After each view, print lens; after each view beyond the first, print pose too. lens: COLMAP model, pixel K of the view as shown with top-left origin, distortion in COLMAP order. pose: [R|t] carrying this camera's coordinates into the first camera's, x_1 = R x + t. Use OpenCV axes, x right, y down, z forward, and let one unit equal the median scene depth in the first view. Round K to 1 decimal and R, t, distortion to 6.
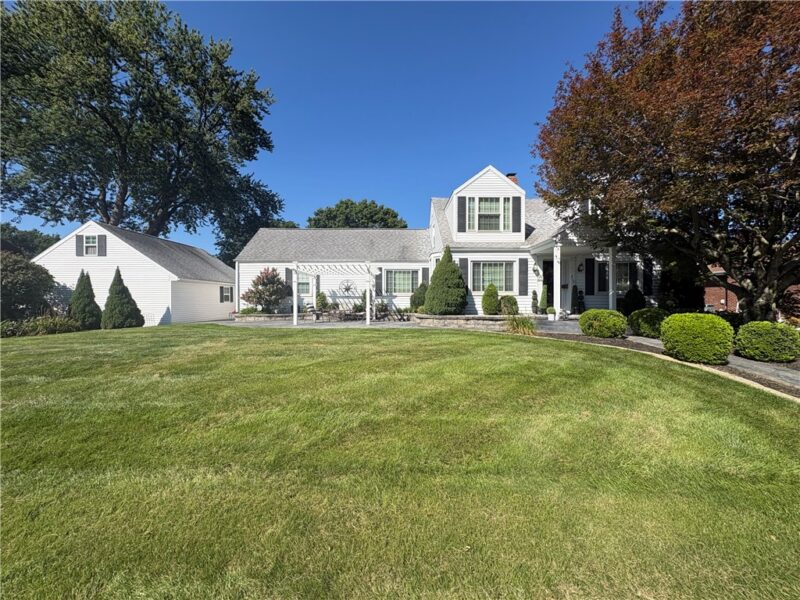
lens RADIAL K [[319.5, 0, 400.0], [0, 319.5, 300.0], [0, 0, 1]] dist [0.000023, 0.000011]
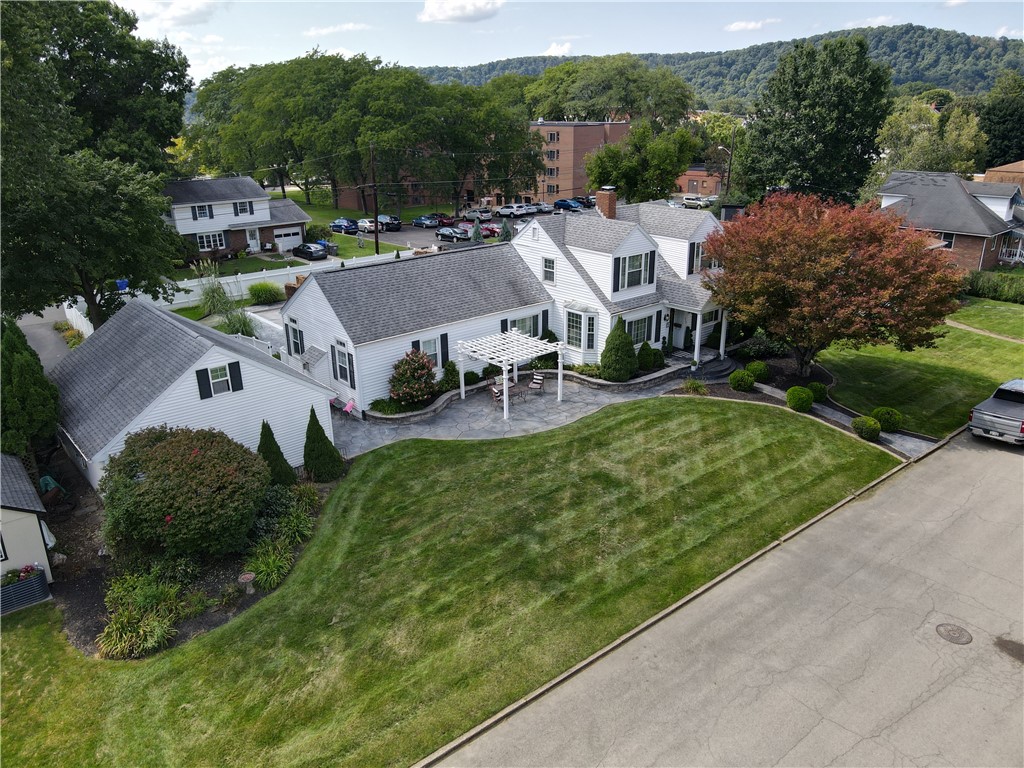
lens RADIAL K [[783.3, 0, 512.0], [0, 783.3, 384.0], [0, 0, 1]] dist [0.001034, 0.000592]
pose [[0.772682, -0.228382, 0.592288, -1.628036], [0.011174, 0.937788, 0.347027, -0.816657], [-0.634695, -0.261523, 0.727164, -0.699079]]
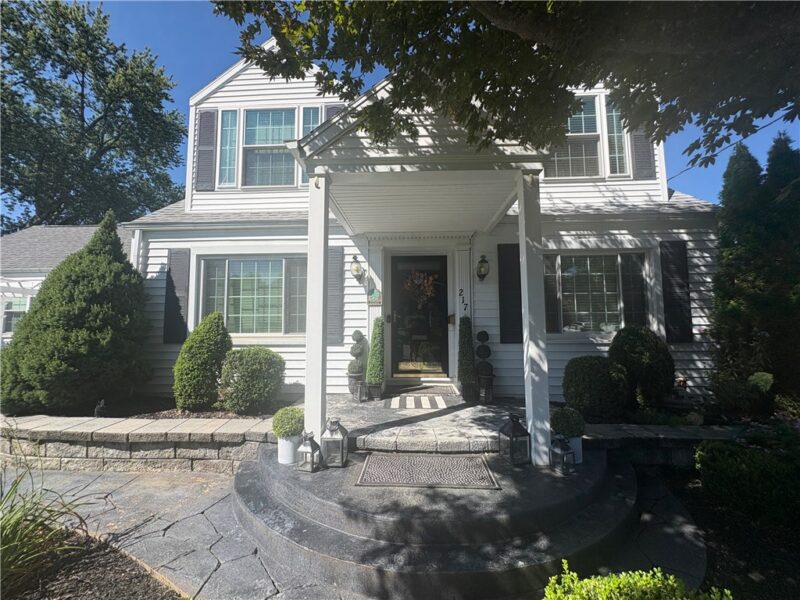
lens RADIAL K [[319.5, 0, 400.0], [0, 319.5, 300.0], [0, 0, 1]] dist [0.000023, 0.000011]
pose [[0.997446, -0.011567, -0.070479, 0.478323], [0.006193, 0.997089, -0.075992, -0.036178], [0.071153, 0.075361, 0.994614, 0.610910]]
